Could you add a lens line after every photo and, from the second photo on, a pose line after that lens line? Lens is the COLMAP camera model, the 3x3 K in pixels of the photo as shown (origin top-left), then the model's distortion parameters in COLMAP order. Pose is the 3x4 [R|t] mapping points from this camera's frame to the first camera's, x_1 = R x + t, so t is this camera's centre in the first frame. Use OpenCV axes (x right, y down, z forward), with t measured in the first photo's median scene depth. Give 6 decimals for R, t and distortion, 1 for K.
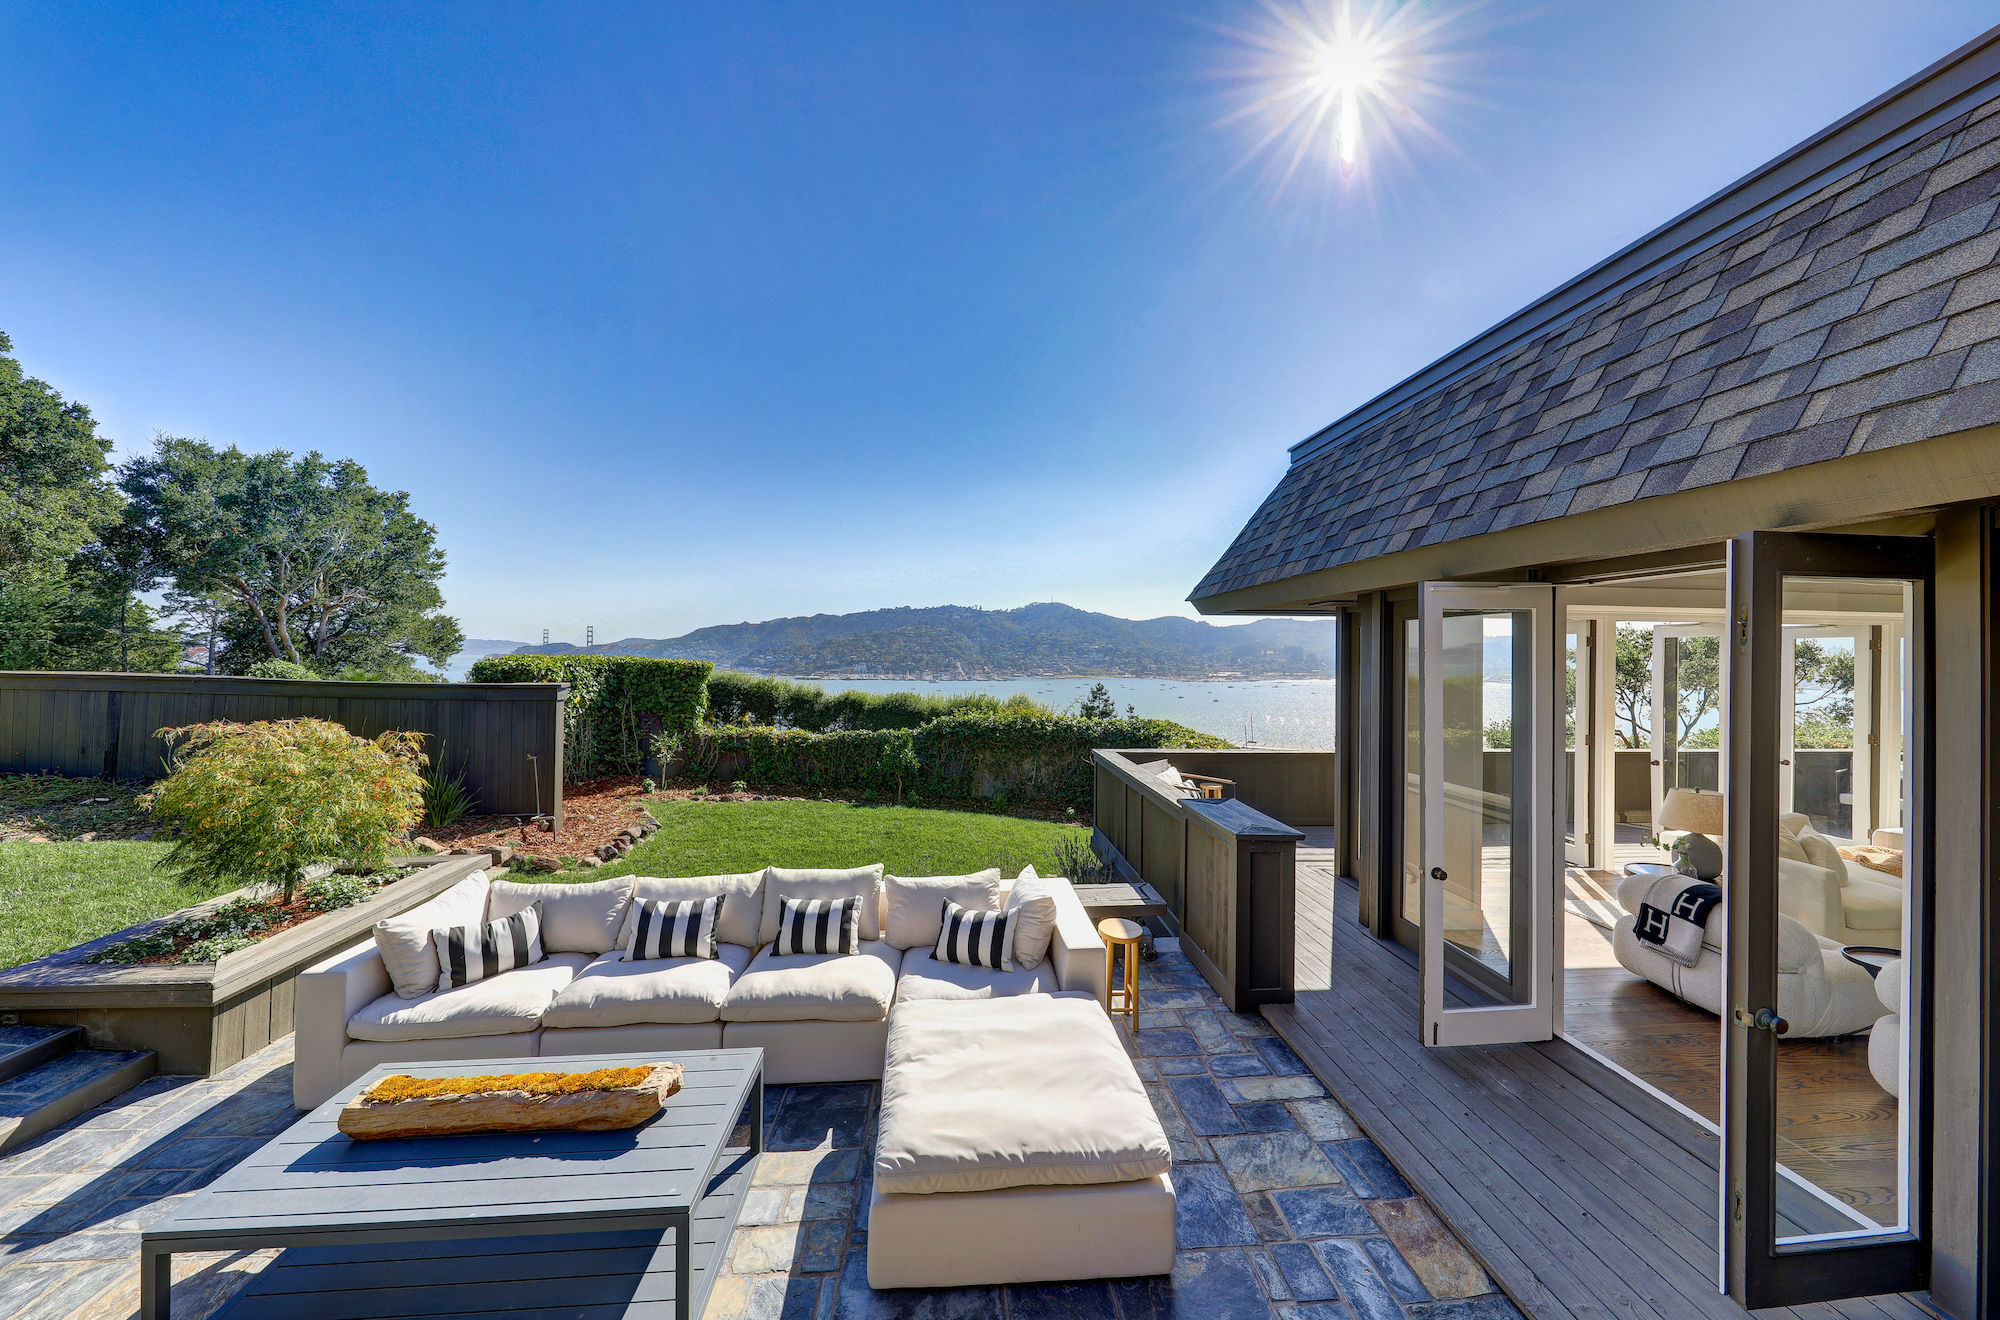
lens RADIAL K [[653.1, 0, 995.8], [0, 653.1, 653.6], [0, 0, 1]] dist [-0.008950, -0.000188]
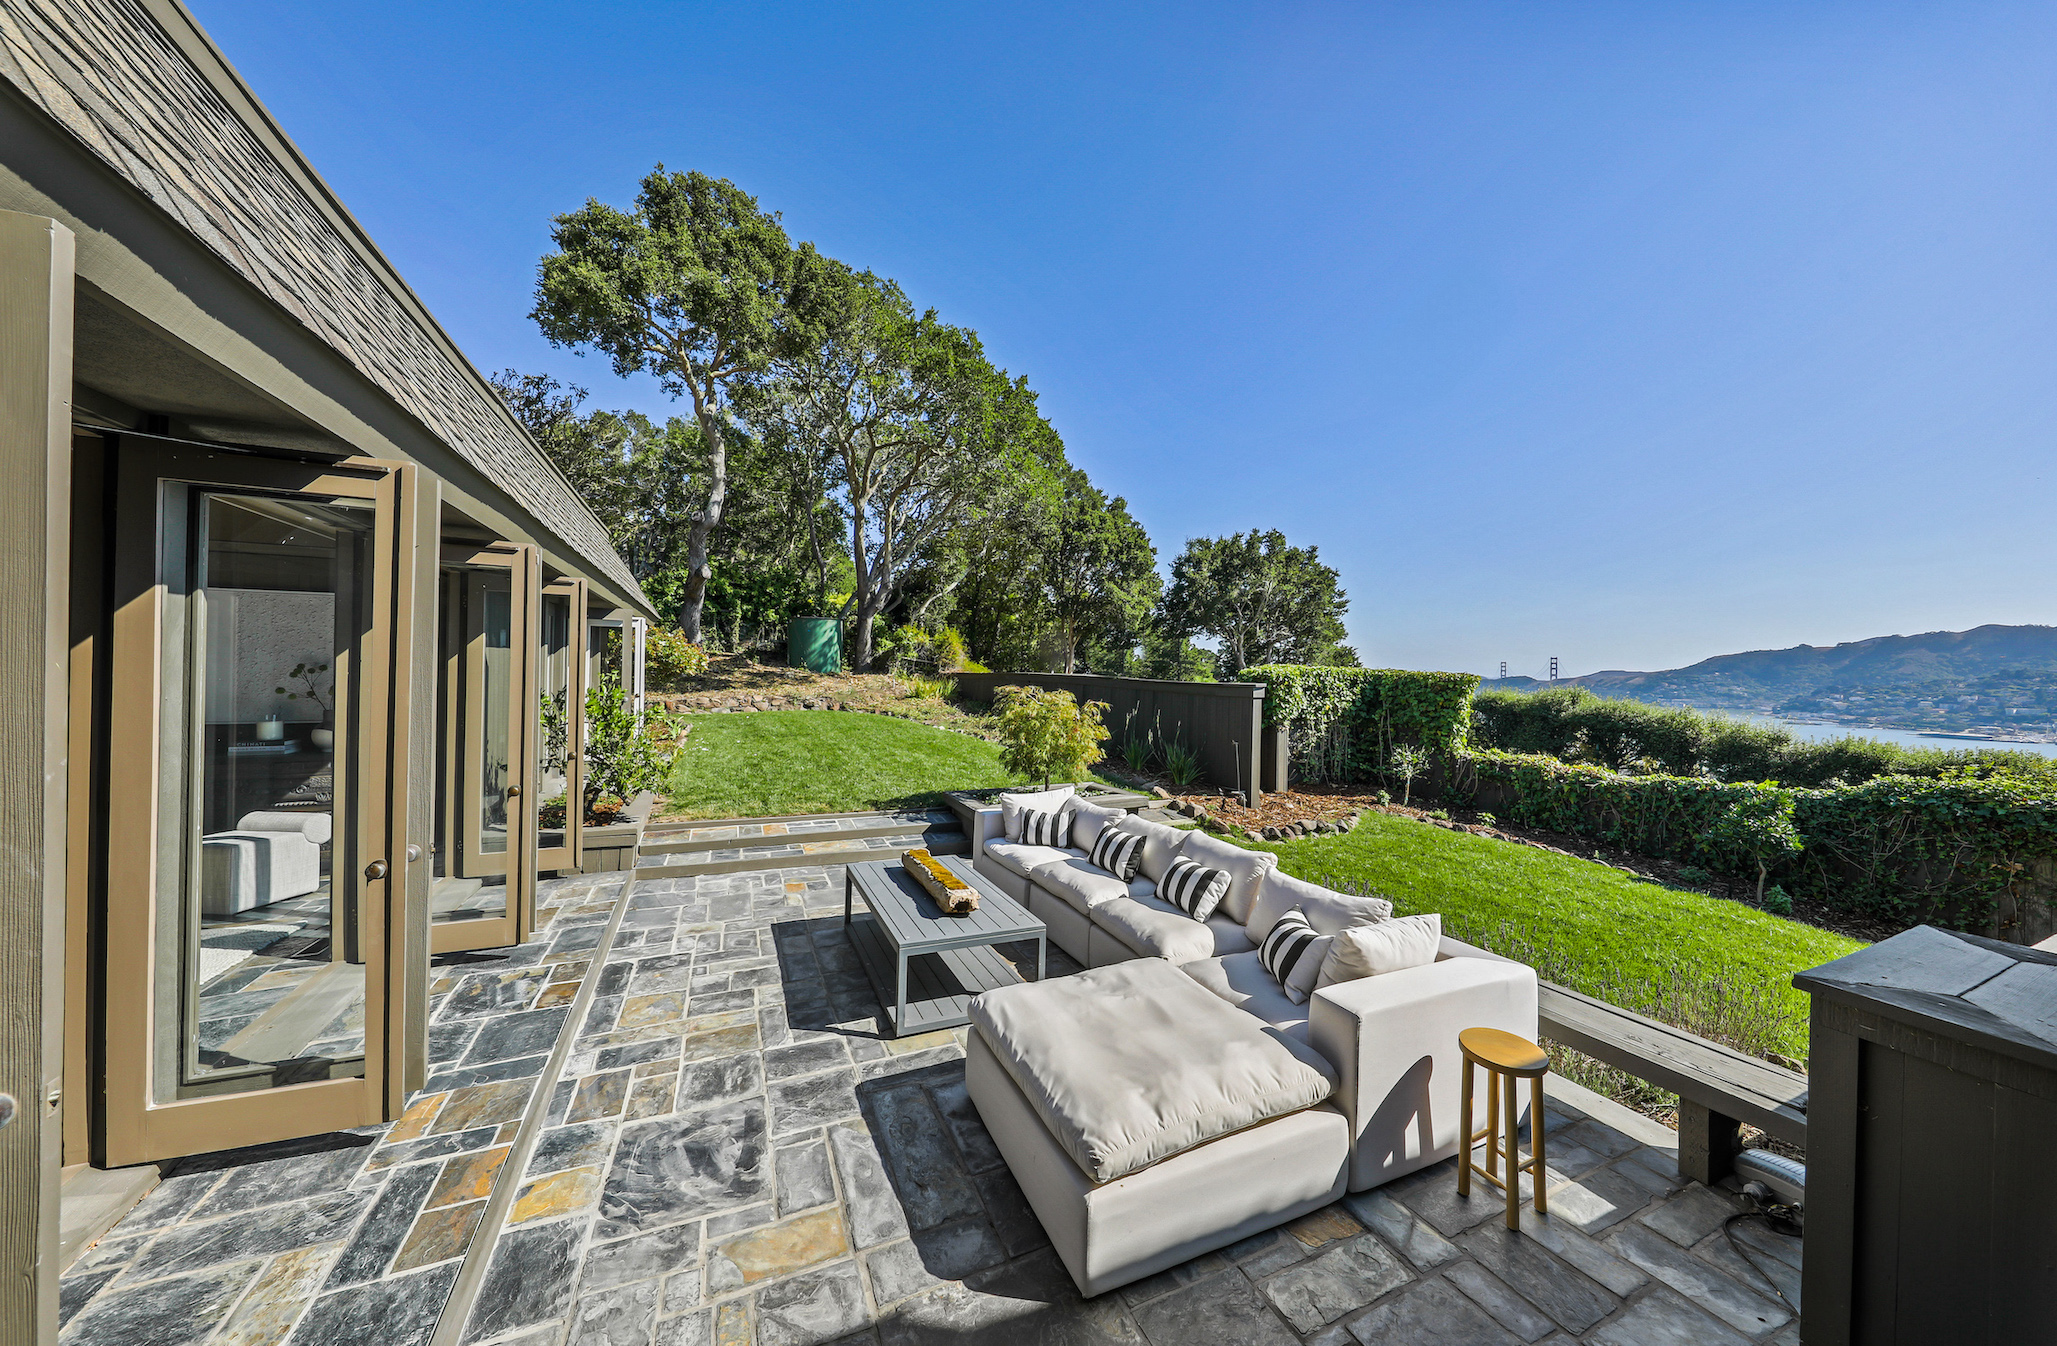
lens RADIAL K [[664.5, 0, 1011.8], [0, 664.5, 675.7], [0, 0, 1]] dist [0.000621, -0.000026]
pose [[0.318522, -0.000903, -0.947915, 0.214836], [-0.016585, 0.999841, -0.006525, 0.029953], [0.947770, 0.017800, 0.318456, 0.125337]]
